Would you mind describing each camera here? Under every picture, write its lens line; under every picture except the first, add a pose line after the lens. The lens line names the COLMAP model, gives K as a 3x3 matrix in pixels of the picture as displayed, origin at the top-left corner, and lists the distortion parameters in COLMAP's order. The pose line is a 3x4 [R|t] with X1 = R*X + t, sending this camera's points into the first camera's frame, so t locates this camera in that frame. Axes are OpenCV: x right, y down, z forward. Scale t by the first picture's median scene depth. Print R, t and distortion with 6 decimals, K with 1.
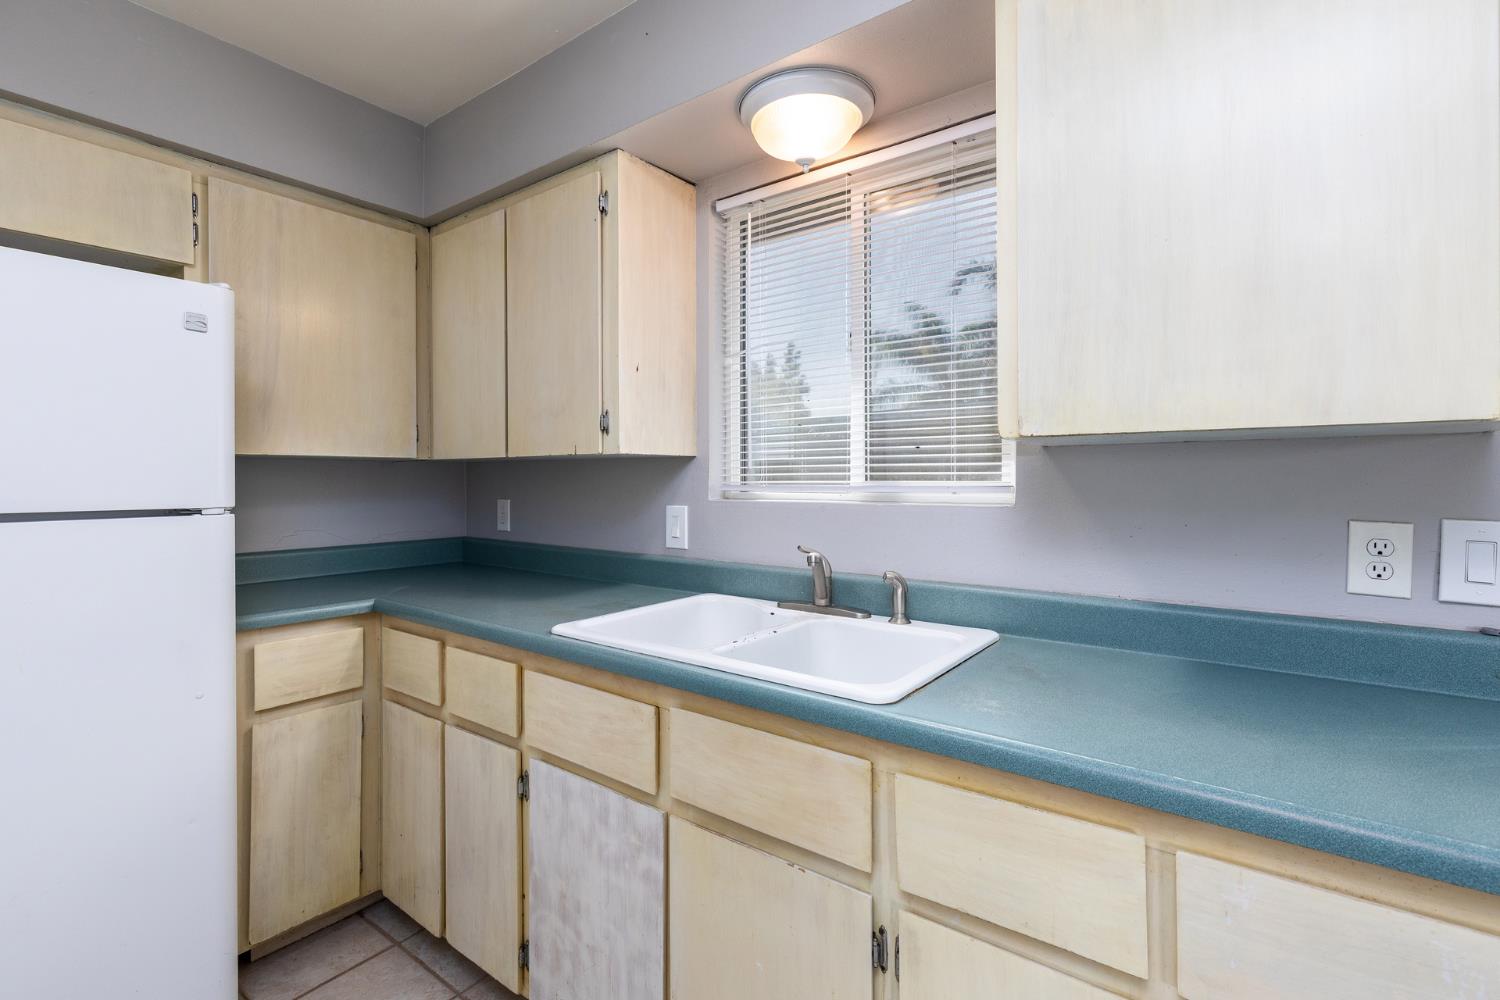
lens RADIAL K [[677.9, 0, 760.4], [0, 677.9, 491.6], [0, 0, 1]] dist [0.001970, 0.000513]
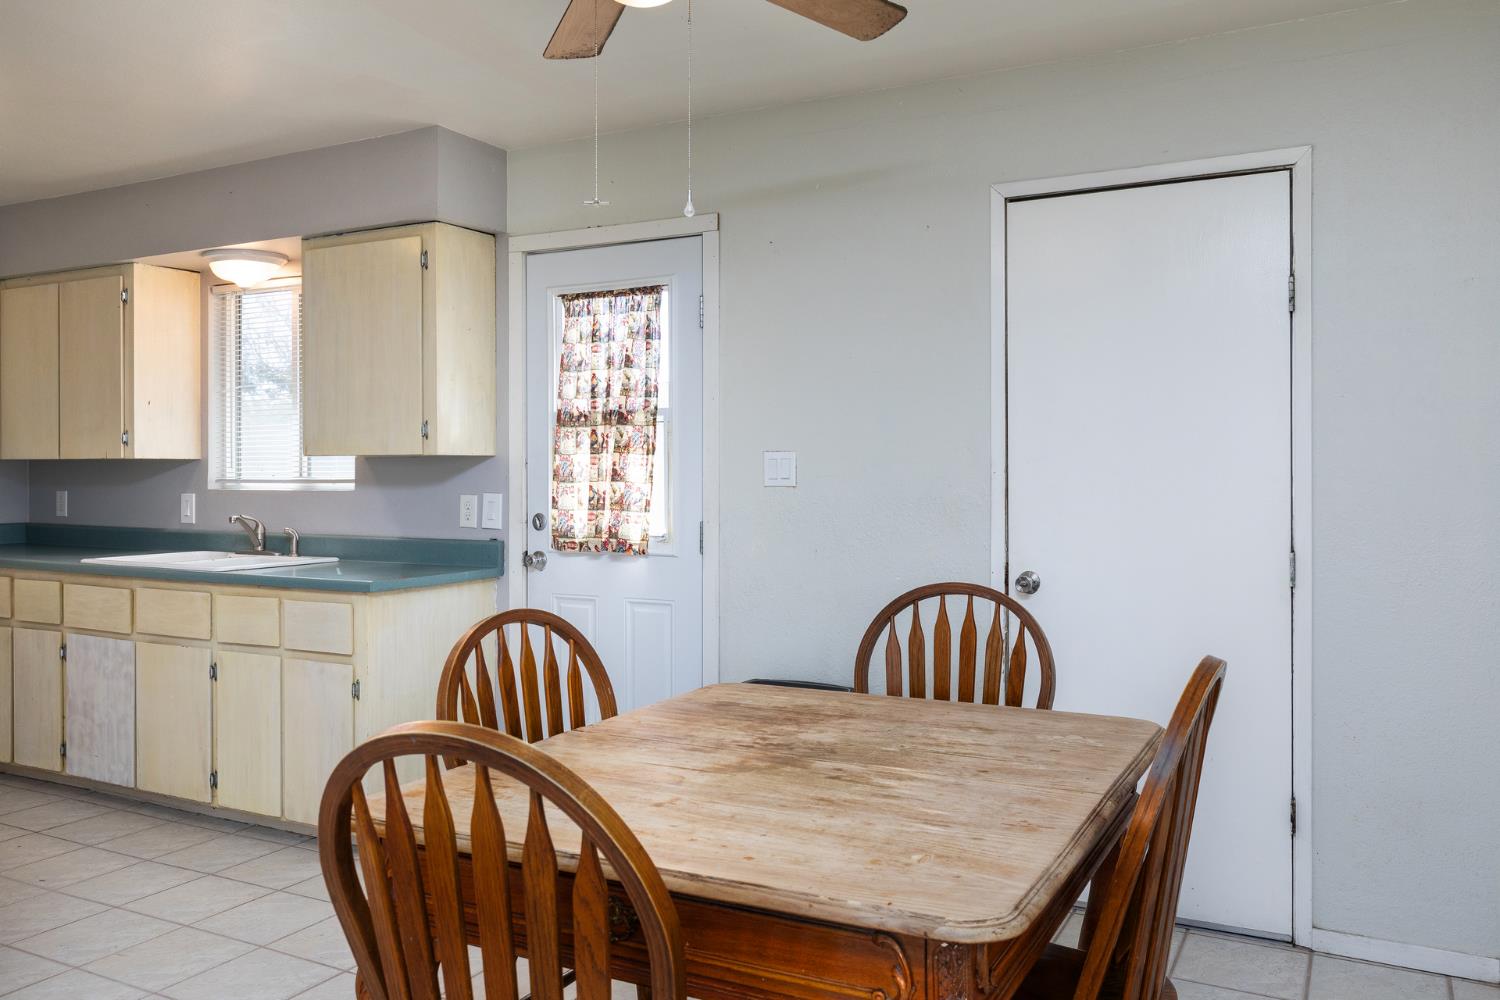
lens RADIAL K [[1144.5, 0, 750.0], [0, 1144.5, 500.0], [0, 0, 1]] dist [-0.001025, 0.000486]
pose [[0.988979, 0.001276, 0.148050, 0.946751], [-0.001472, 0.999998, 0.001218, 0.040195], [-0.148048, -0.001423, 0.988979, -2.137581]]
